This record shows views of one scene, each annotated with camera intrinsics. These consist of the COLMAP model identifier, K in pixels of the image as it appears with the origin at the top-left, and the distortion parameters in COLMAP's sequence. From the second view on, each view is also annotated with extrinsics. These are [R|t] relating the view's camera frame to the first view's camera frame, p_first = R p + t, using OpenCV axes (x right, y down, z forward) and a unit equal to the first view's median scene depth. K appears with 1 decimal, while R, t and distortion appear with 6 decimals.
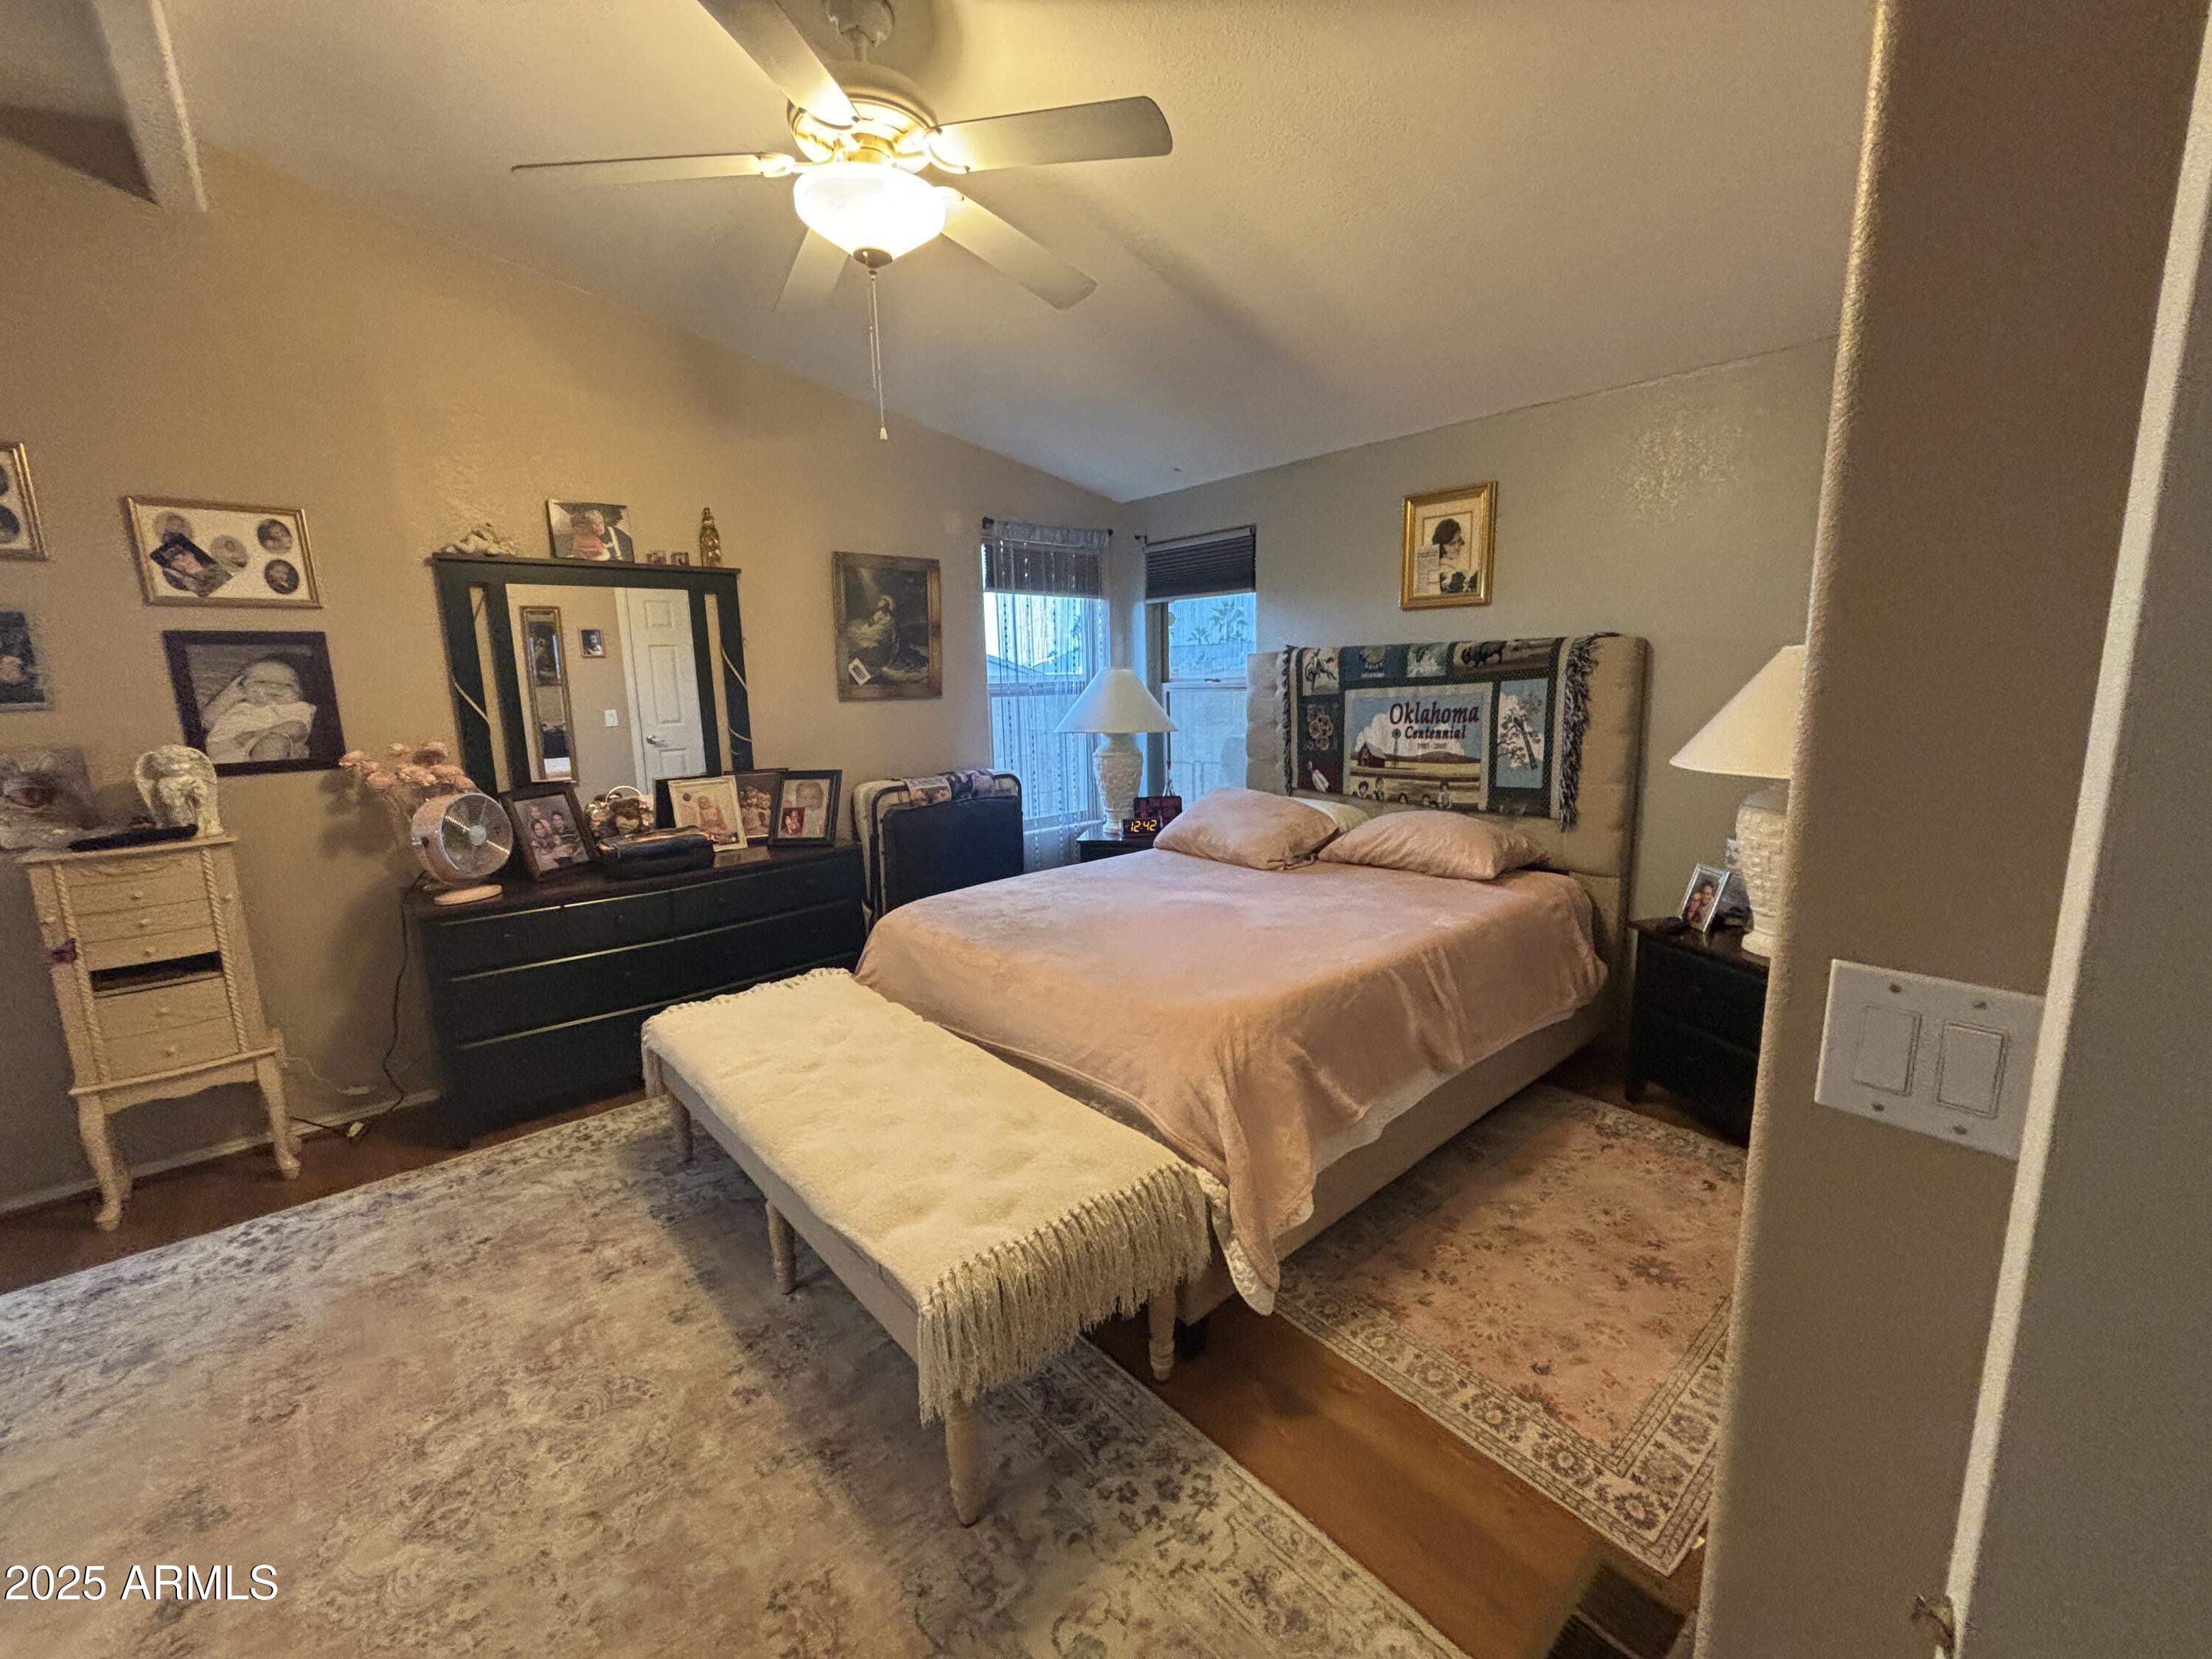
lens RADIAL K [[891.4, 0, 1110.8], [0, 891.4, 824.7], [0, 0, 1]] dist [0.001131, -0.000697]
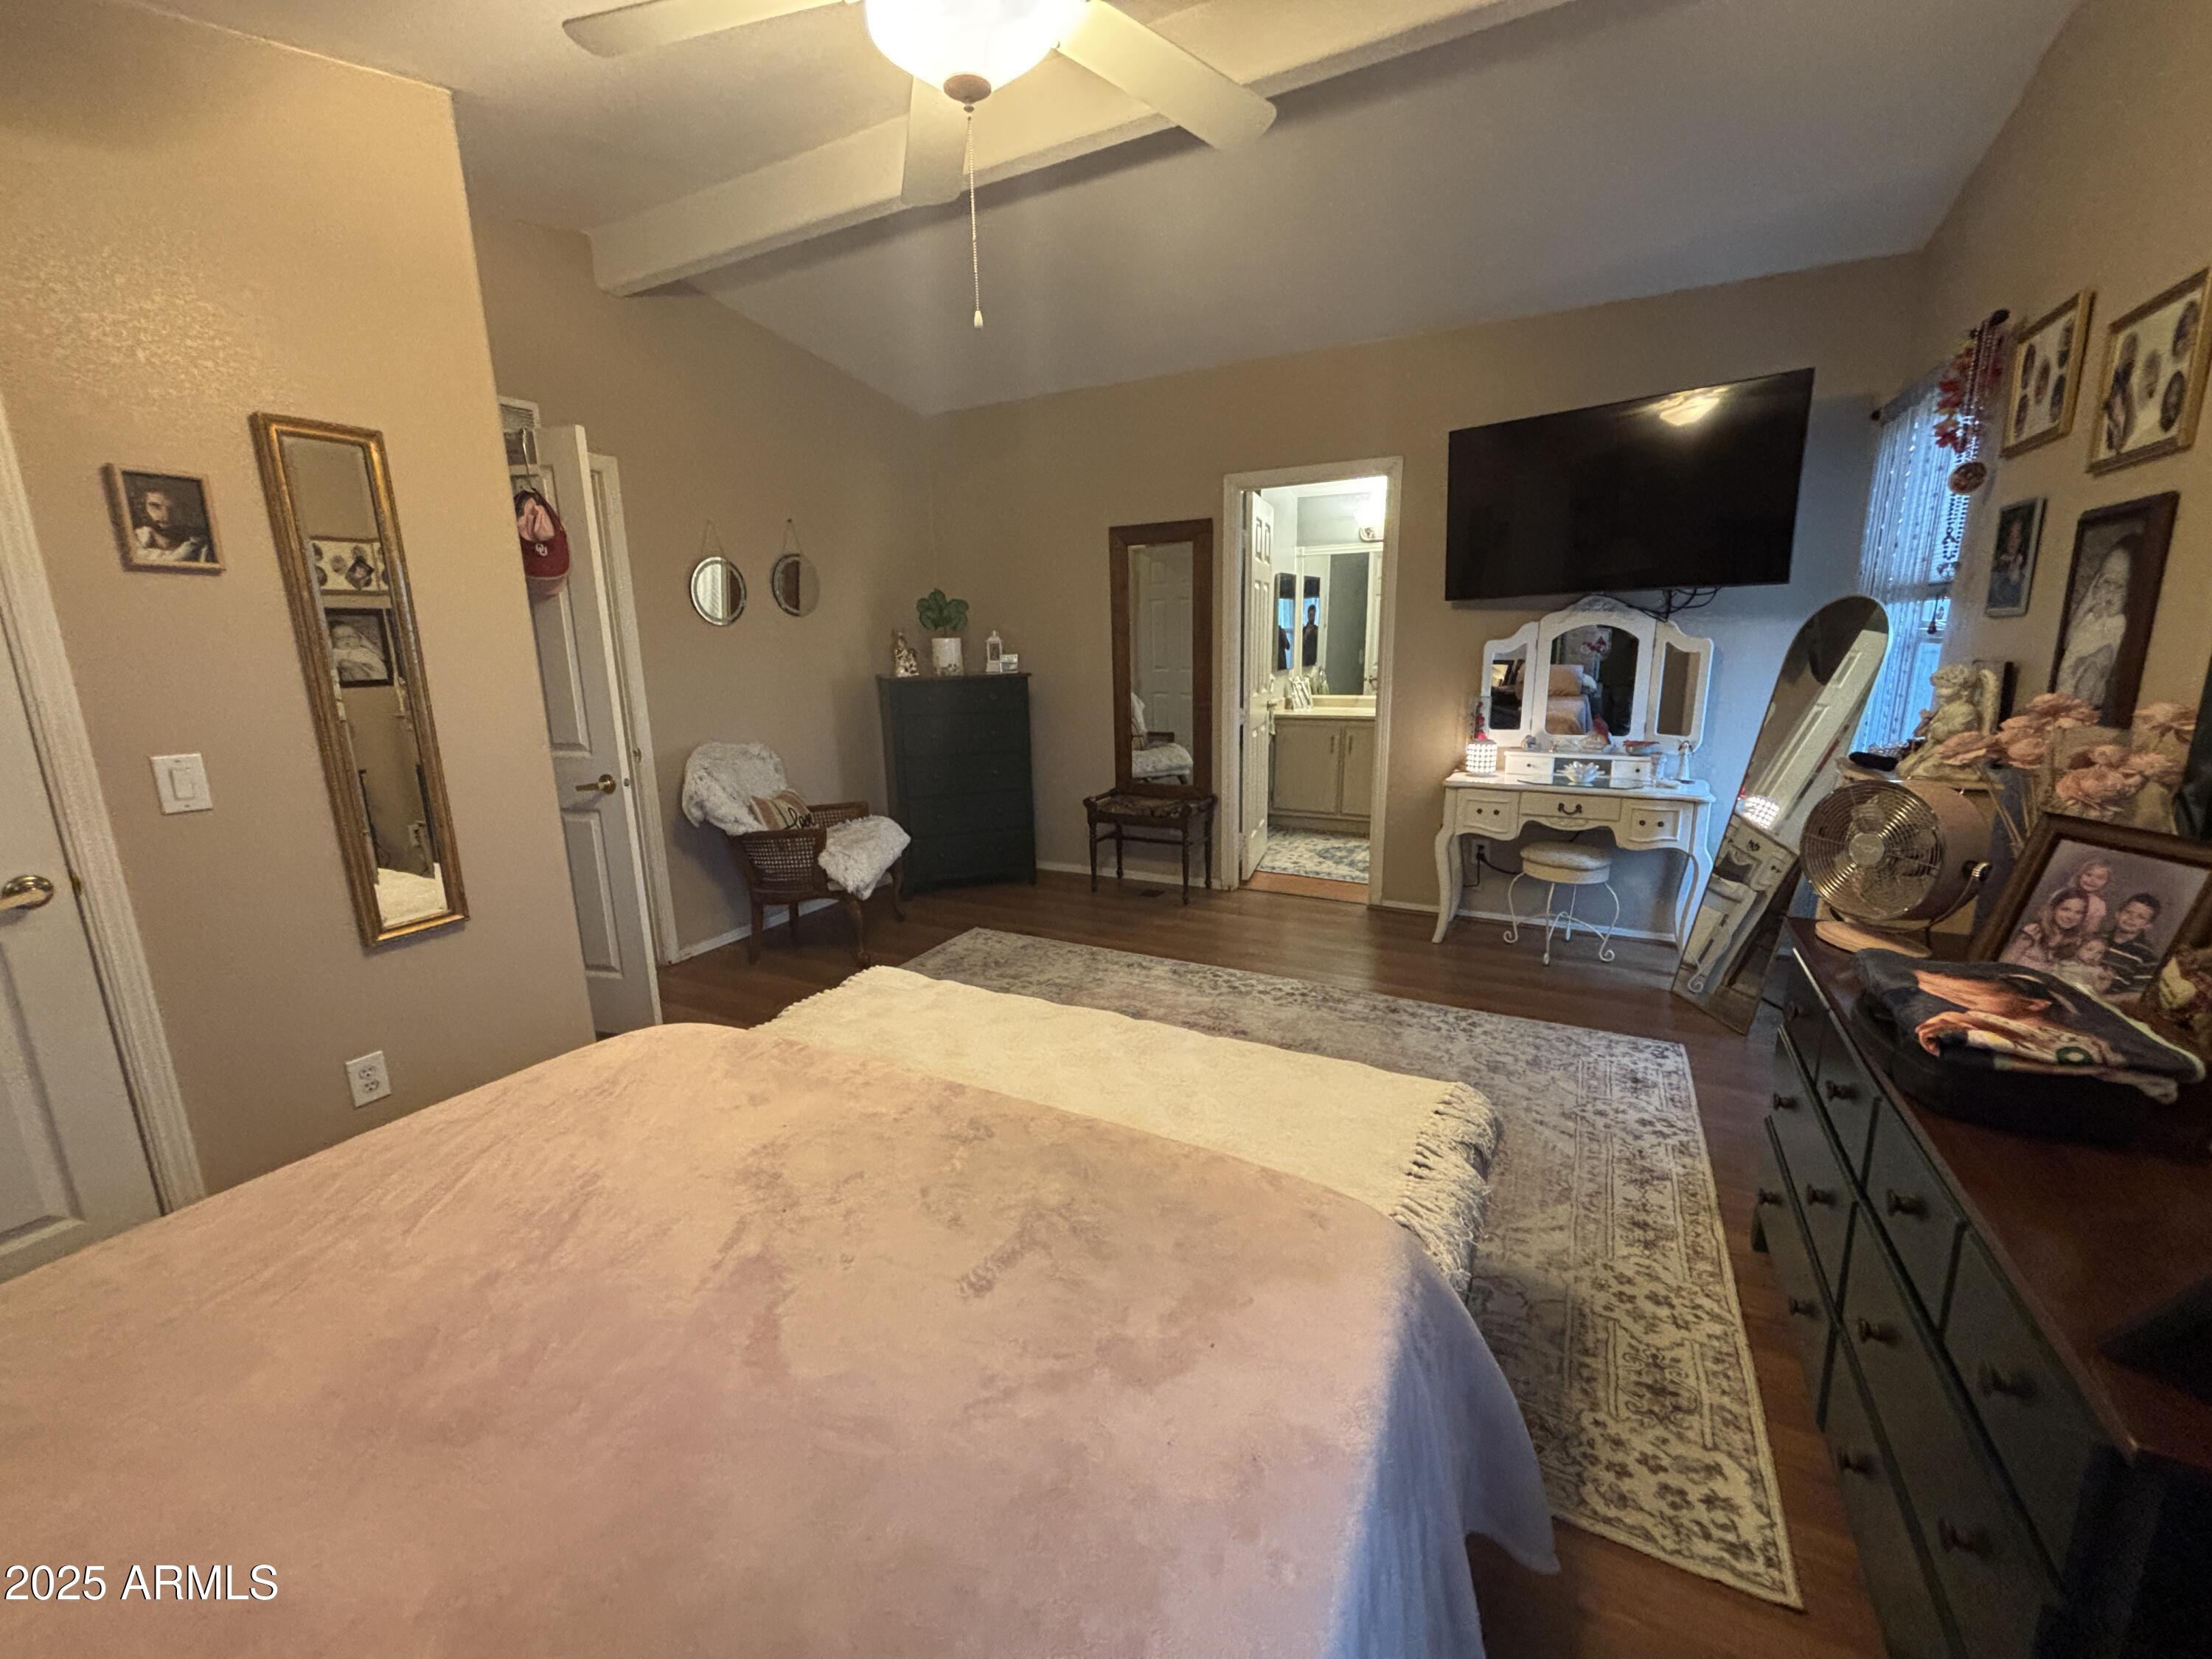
lens RADIAL K [[891.4, 0, 1094.4], [0, 891.4, 816.1], [0, 0, 1]] dist [0.001131, -0.000697]
pose [[-0.939530, 0.115307, -0.322470, -0.025750], [-0.011797, 0.930157, 0.366971, -0.227602], [0.342262, 0.348585, -0.872551, 1.353777]]
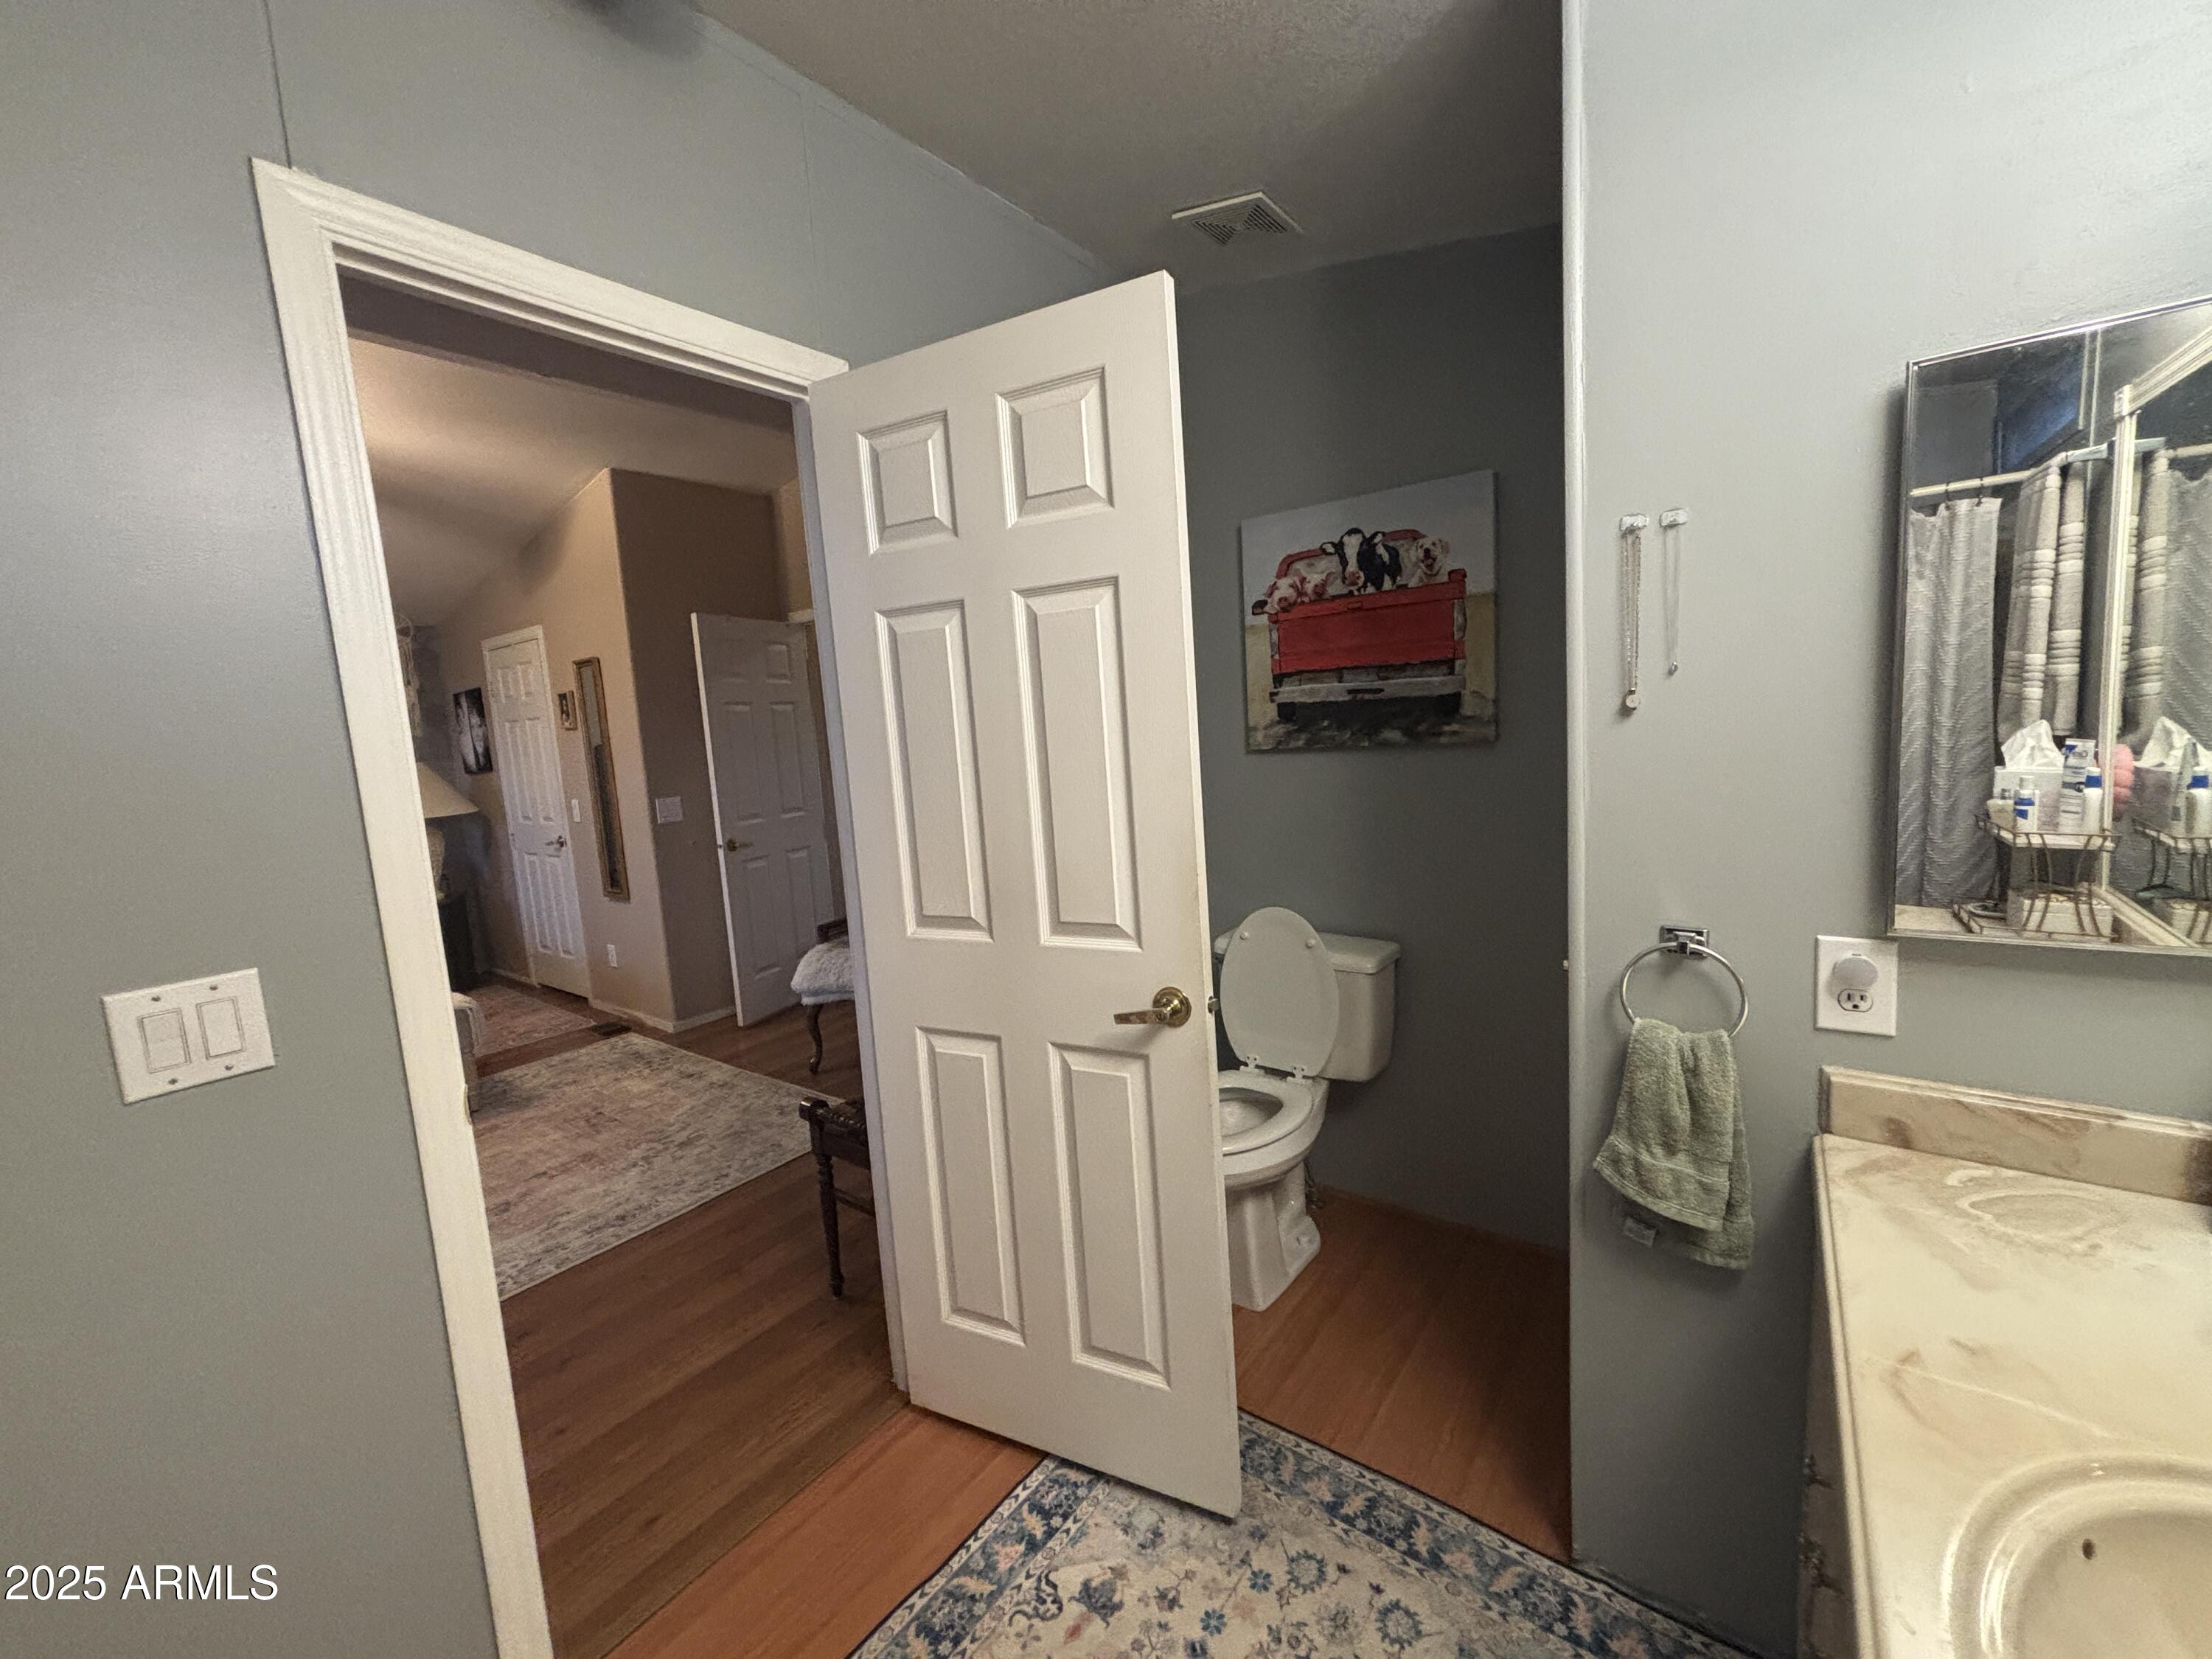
lens RADIAL K [[891.4, 0, 1100.1], [0, 891.4, 811.8], [0, 0, 1]] dist [0.001131, -0.000697]
pose [[-0.204769, -0.063215, 0.976767, -1.565759], [0.241885, 0.963693, 0.113077, 0.074185], [-0.948452, 0.259420, -0.182044, -0.211659]]
